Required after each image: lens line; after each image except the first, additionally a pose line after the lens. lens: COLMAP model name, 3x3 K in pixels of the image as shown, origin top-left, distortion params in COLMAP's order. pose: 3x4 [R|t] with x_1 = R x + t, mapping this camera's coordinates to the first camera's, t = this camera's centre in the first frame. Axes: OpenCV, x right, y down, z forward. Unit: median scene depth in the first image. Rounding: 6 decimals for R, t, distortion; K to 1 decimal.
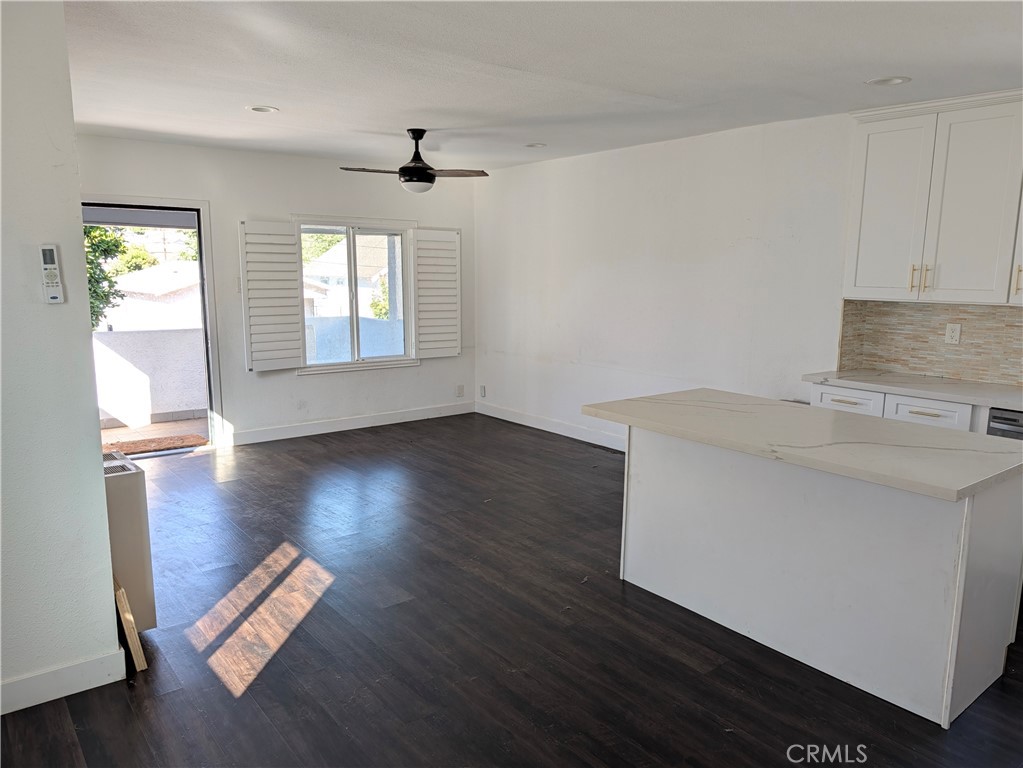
lens RADIAL K [[742.2, 0, 511.5], [0, 742.2, 384.0], [0, 0, 1]] dist [0.061600, -0.071920]
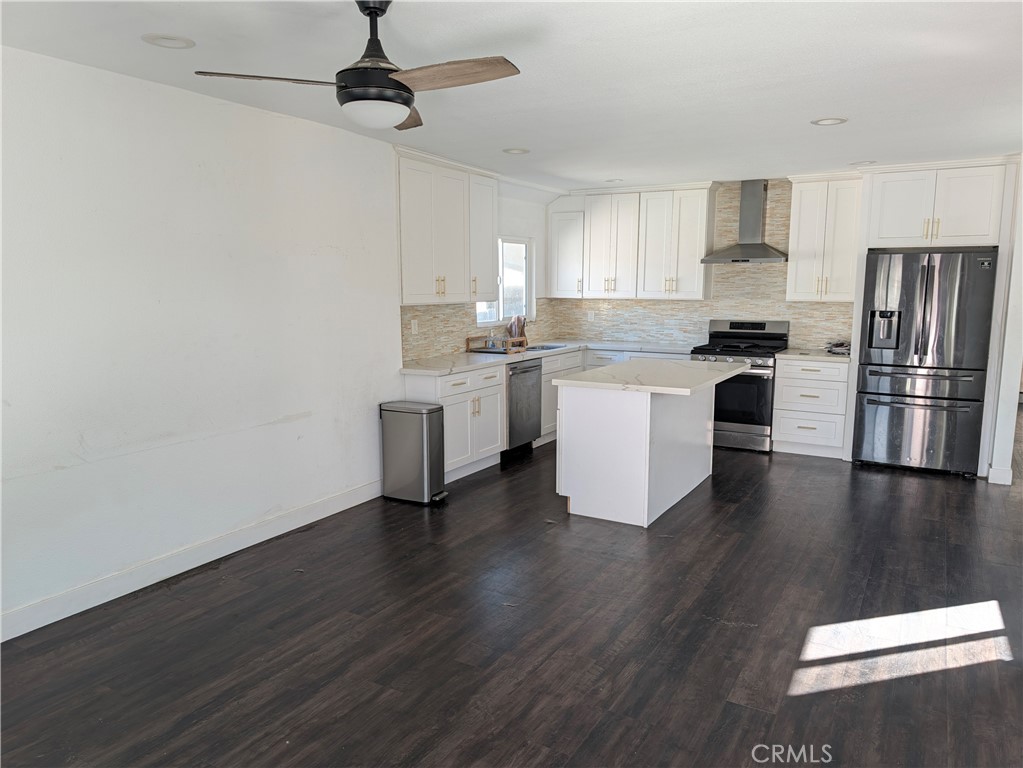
lens RADIAL K [[742.2, 0, 511.5], [0, 742.2, 384.0], [0, 0, 1]] dist [0.061600, -0.071920]
pose [[-0.384373, -0.137398, 0.912896, -0.732501], [0.140470, 0.968644, 0.204934, -0.218505], [-0.912428, 0.207006, -0.353020, 1.335763]]
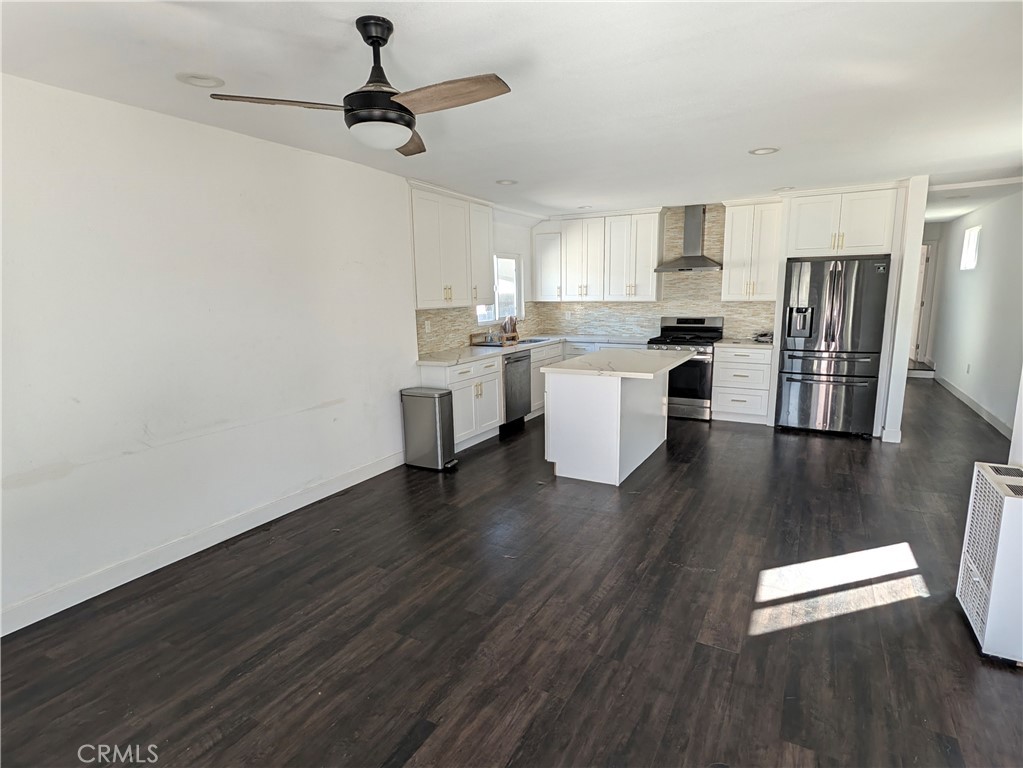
lens RADIAL K [[558.9, 0, 515.1], [0, 558.9, 395.3], [0, 0, 1]] dist [-0.000579, -0.000026]
pose [[-0.401564, -0.173358, 0.899274, -0.651704], [0.156399, 0.954516, 0.253847, -0.207902], [-0.902378, 0.242581, -0.356186, 1.305113]]
